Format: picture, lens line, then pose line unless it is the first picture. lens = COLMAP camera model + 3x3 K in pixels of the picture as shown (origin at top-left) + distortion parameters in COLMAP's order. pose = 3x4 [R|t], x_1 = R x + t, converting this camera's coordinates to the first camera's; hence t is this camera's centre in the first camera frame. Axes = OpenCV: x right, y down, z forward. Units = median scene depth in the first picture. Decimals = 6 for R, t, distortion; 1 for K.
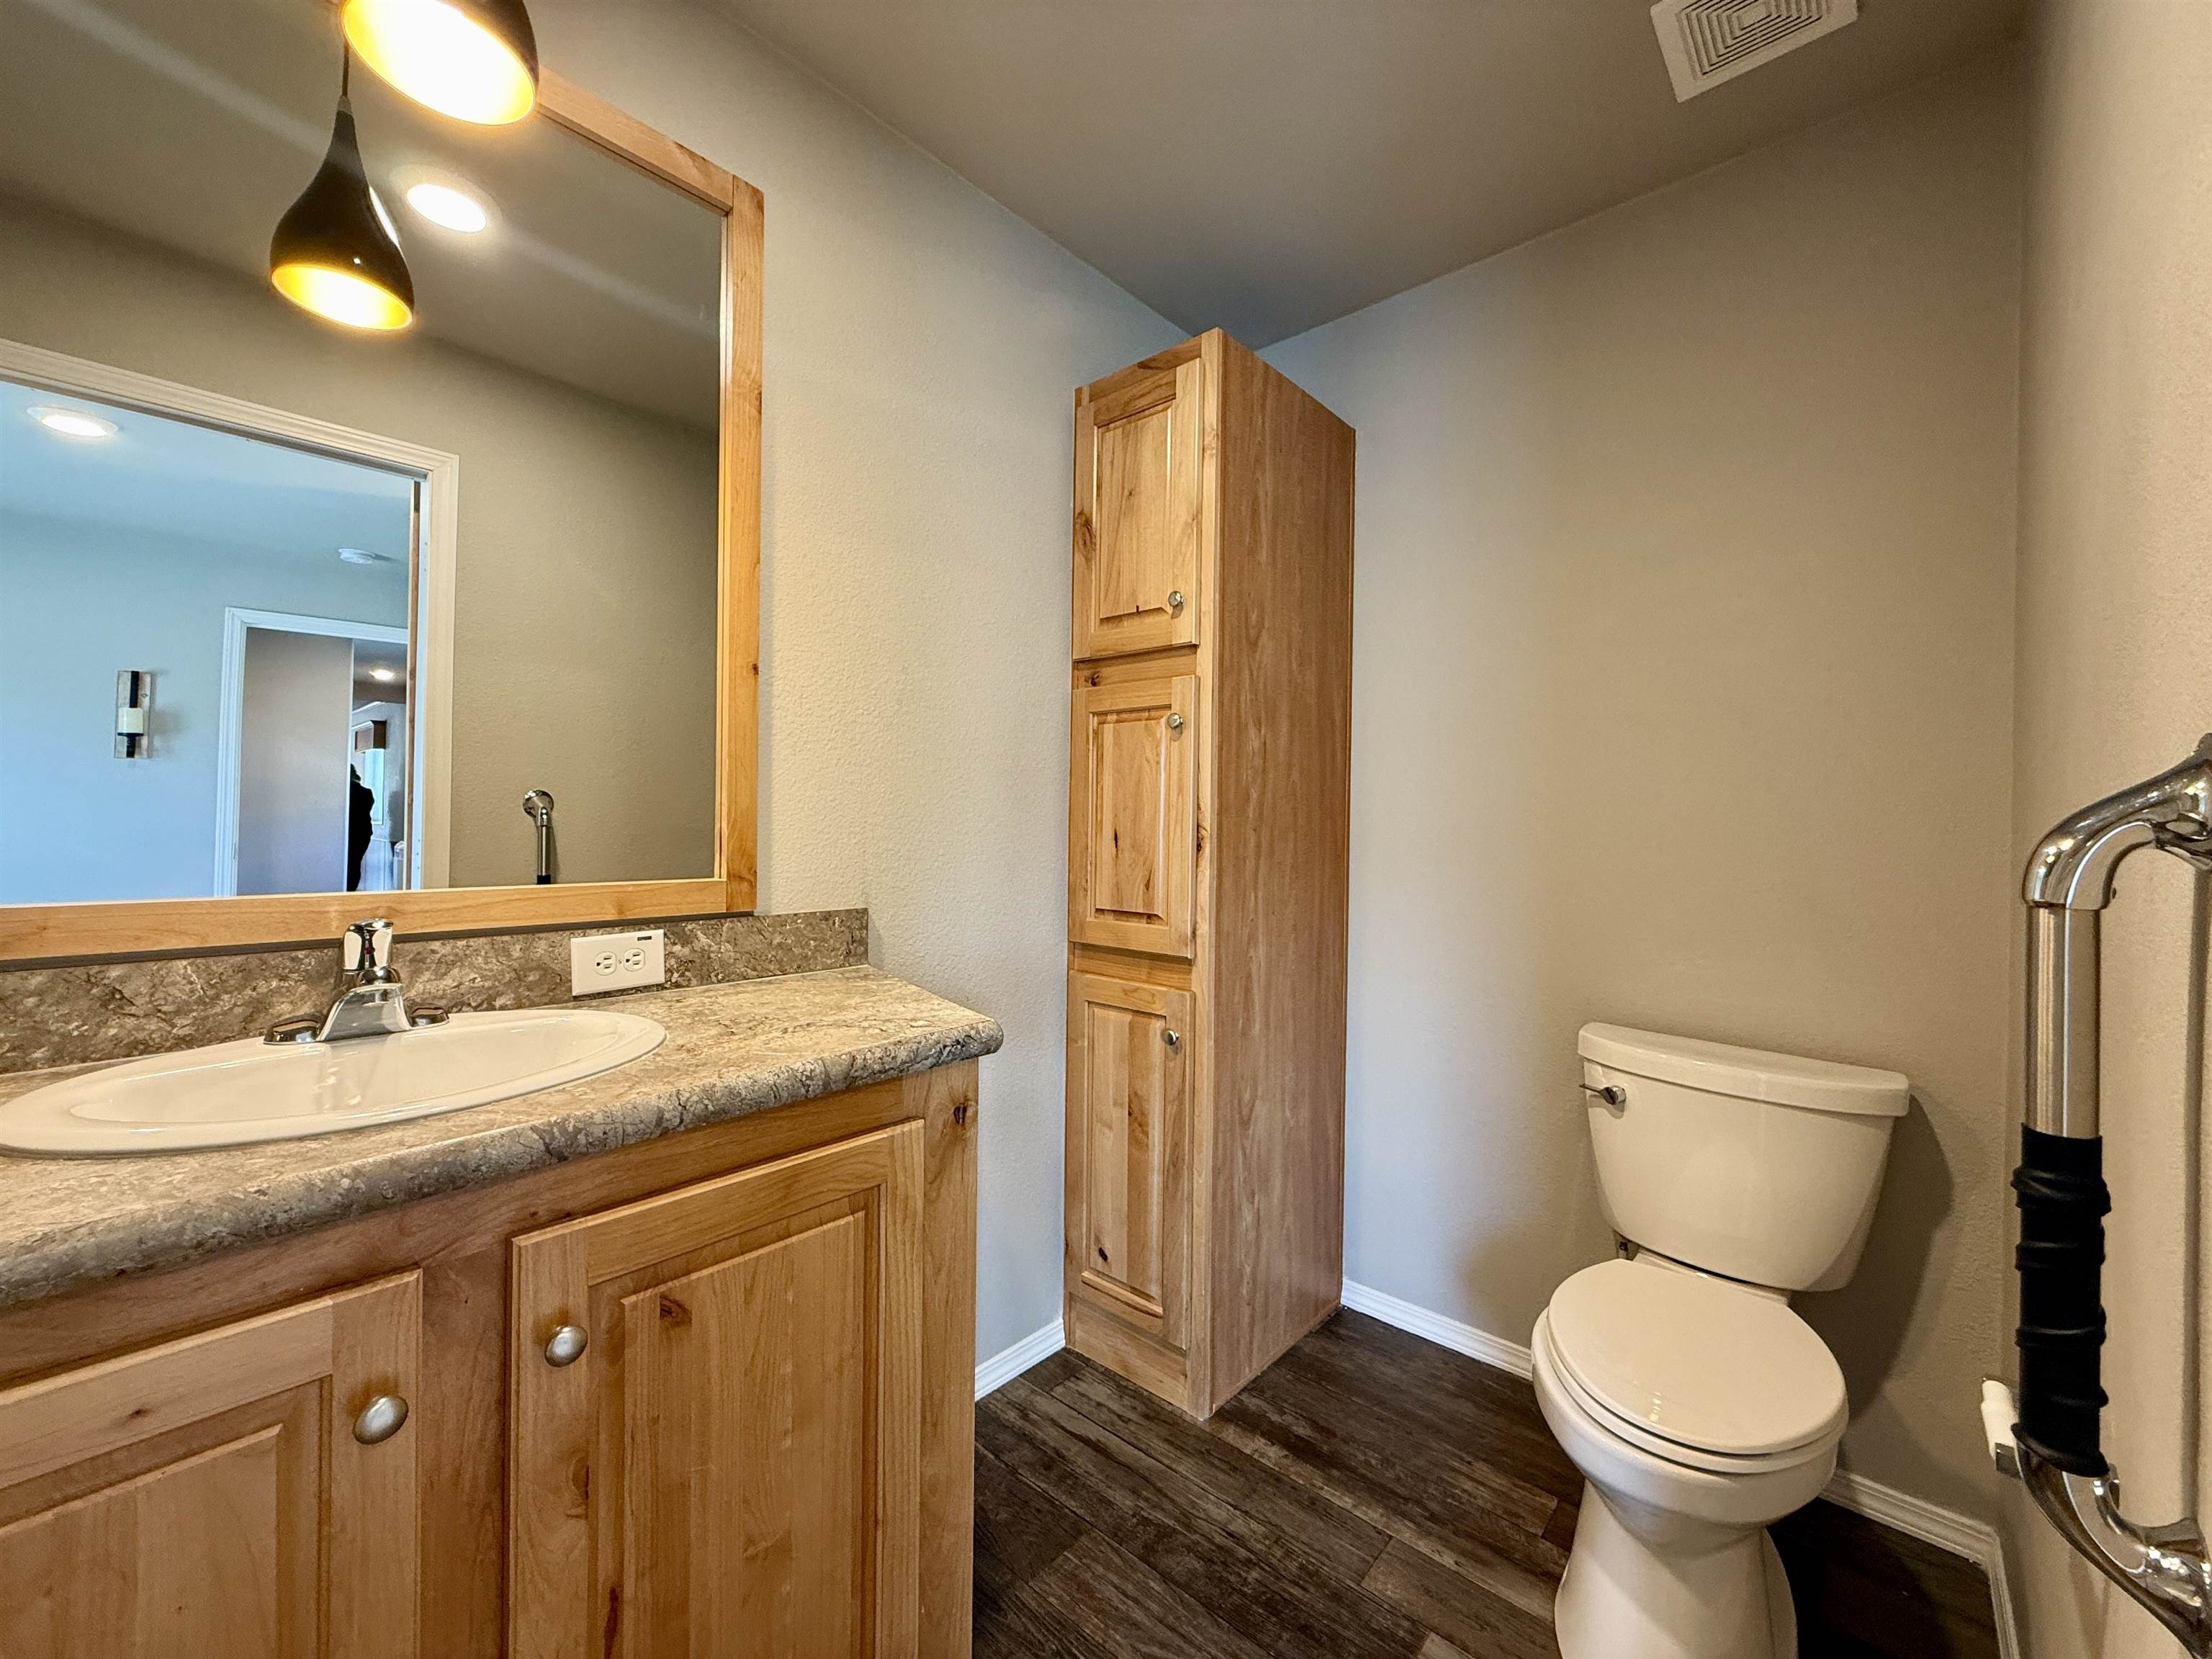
lens RADIAL K [[884.0, 0, 1100.3], [0, 884.0, 835.8], [0, 0, 1]] dist [0.000100, 0.000252]
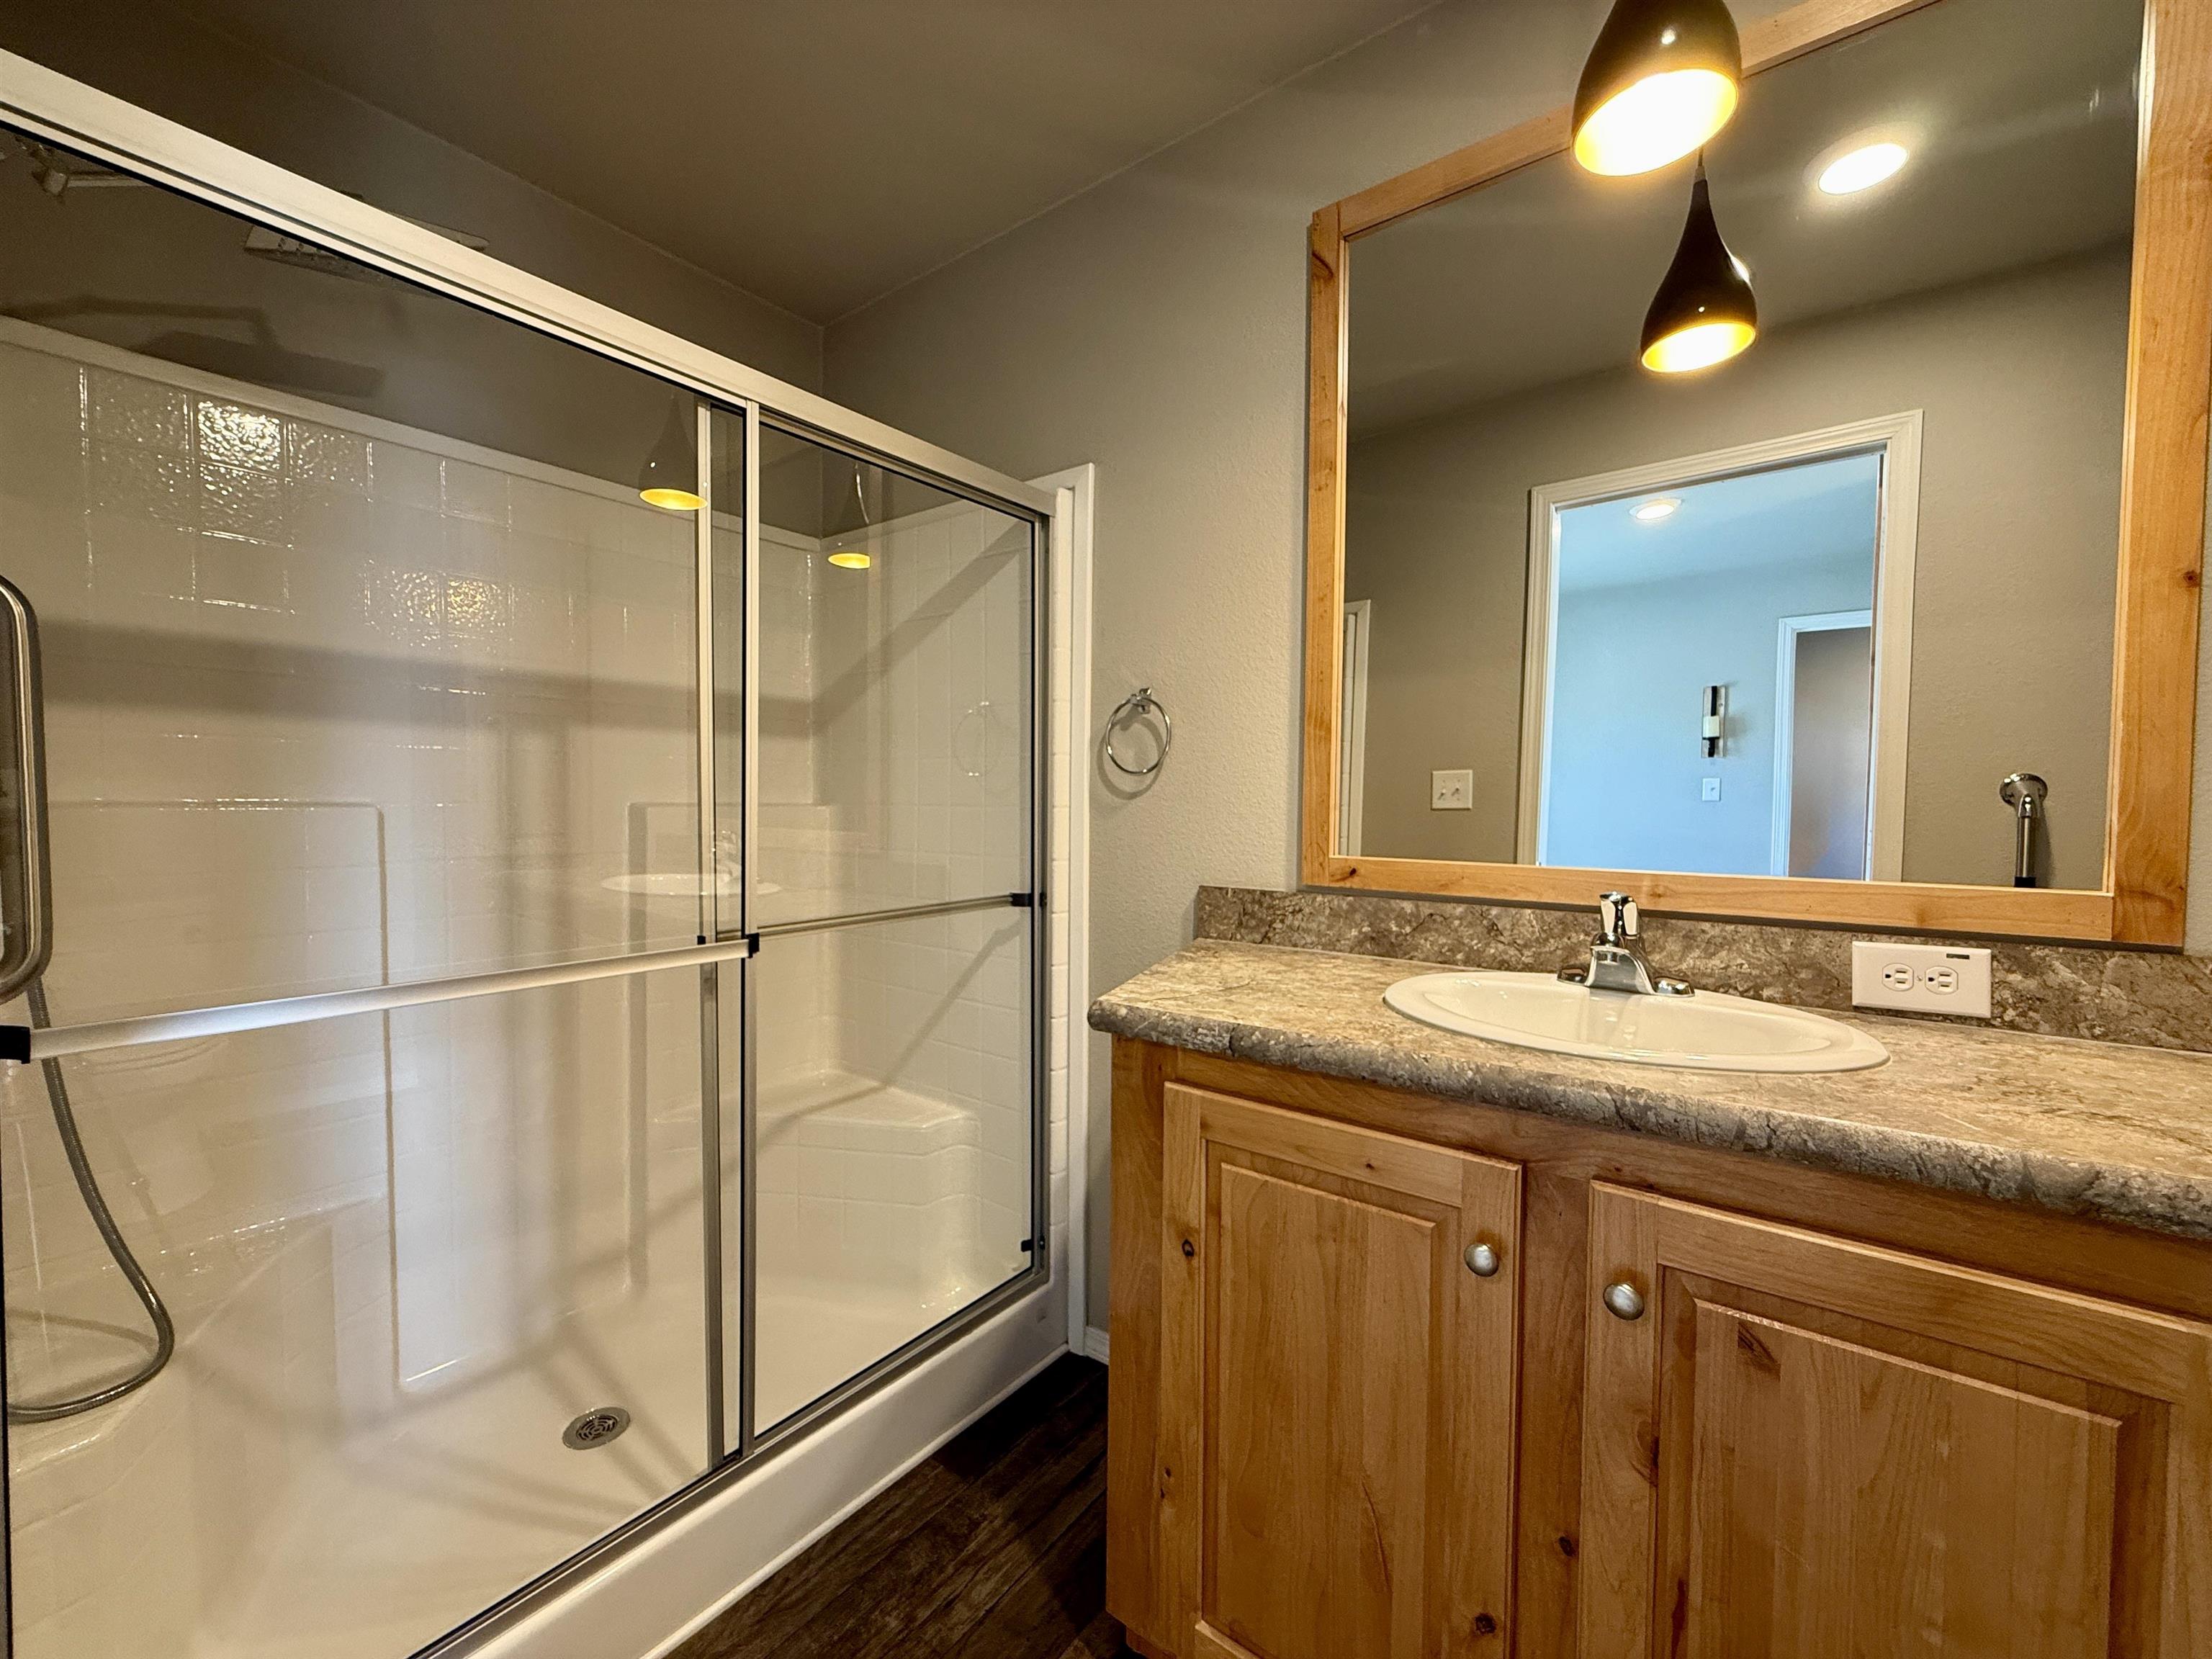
lens RADIAL K [[884.0, 0, 1086.0], [0, 884.0, 825.2], [0, 0, 1]] dist [0.000100, 0.000252]
pose [[0.074271, 0.019737, -0.997043, 0.263397], [-0.017832, 0.999671, 0.018460, -0.004882], [0.997079, 0.016408, 0.074598, 0.169339]]
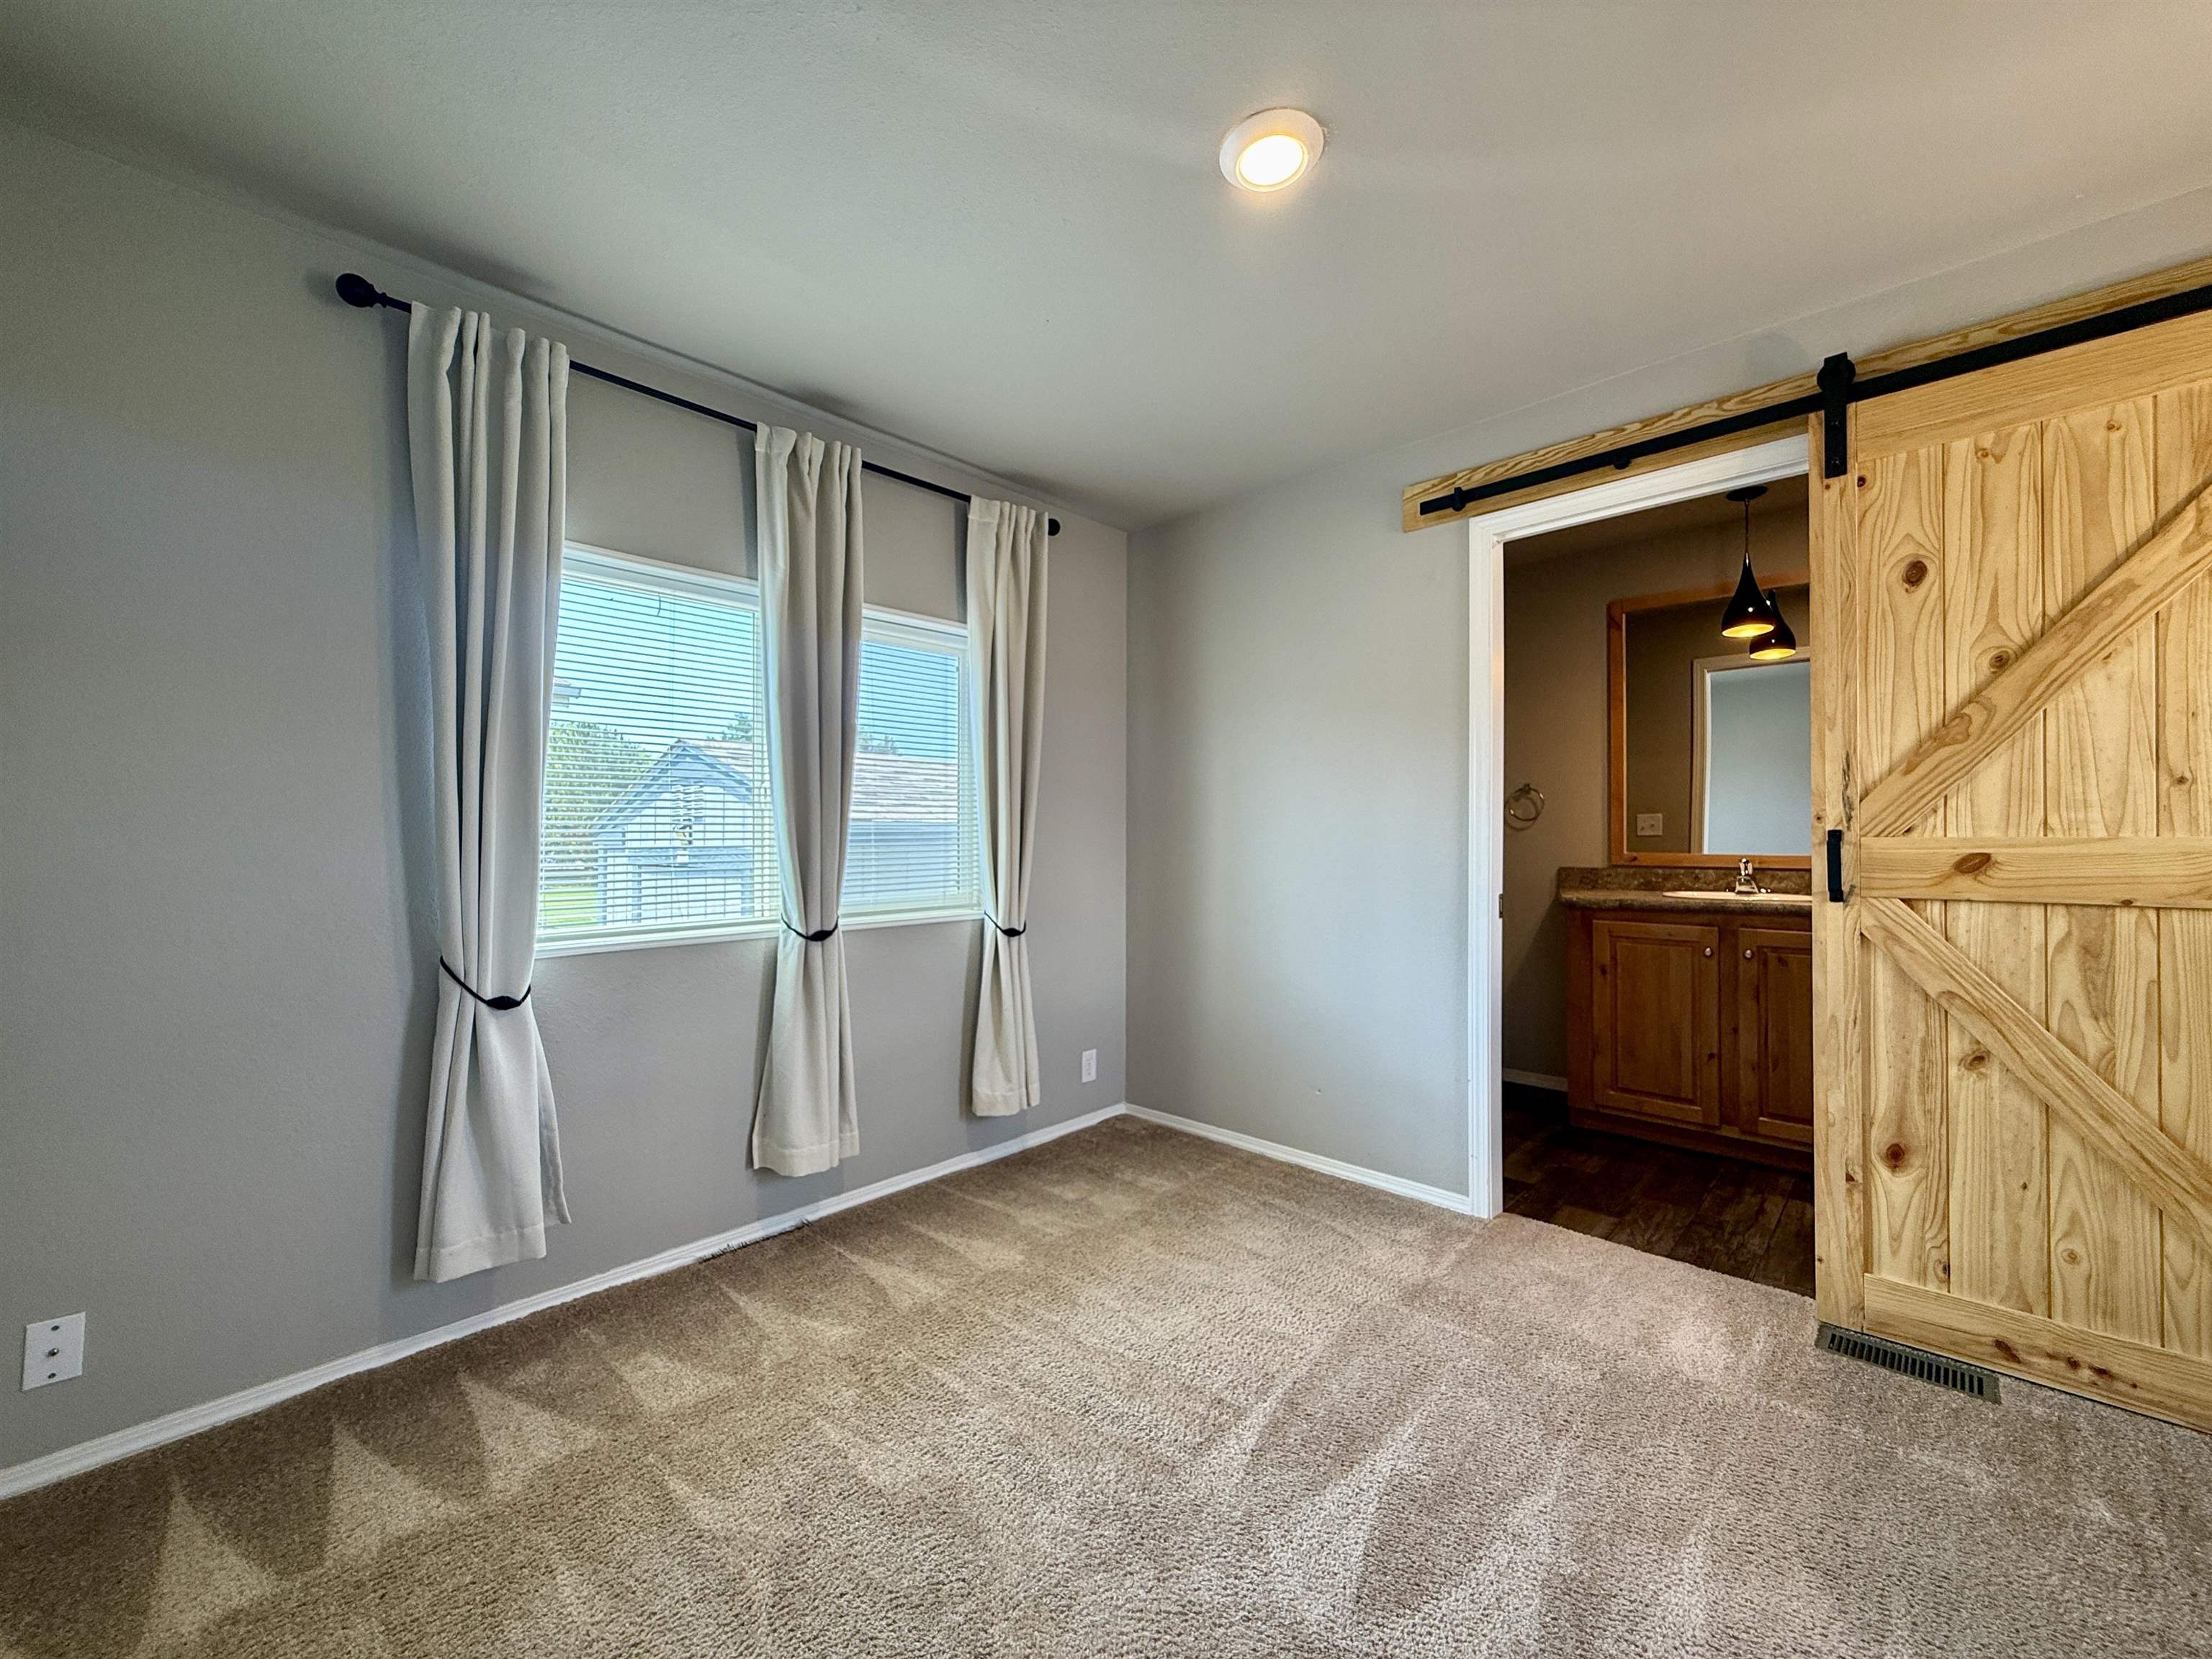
lens RADIAL K [[884.0, 0, 1087.5], [0, 884.0, 829.8], [0, 0, 1]] dist [0.000100, 0.000252]
pose [[-0.035921, -0.016143, -0.999224, 2.475700], [-0.007695, 0.999844, -0.015876, 0.042814], [0.999325, 0.007119, -0.036039, -1.335198]]
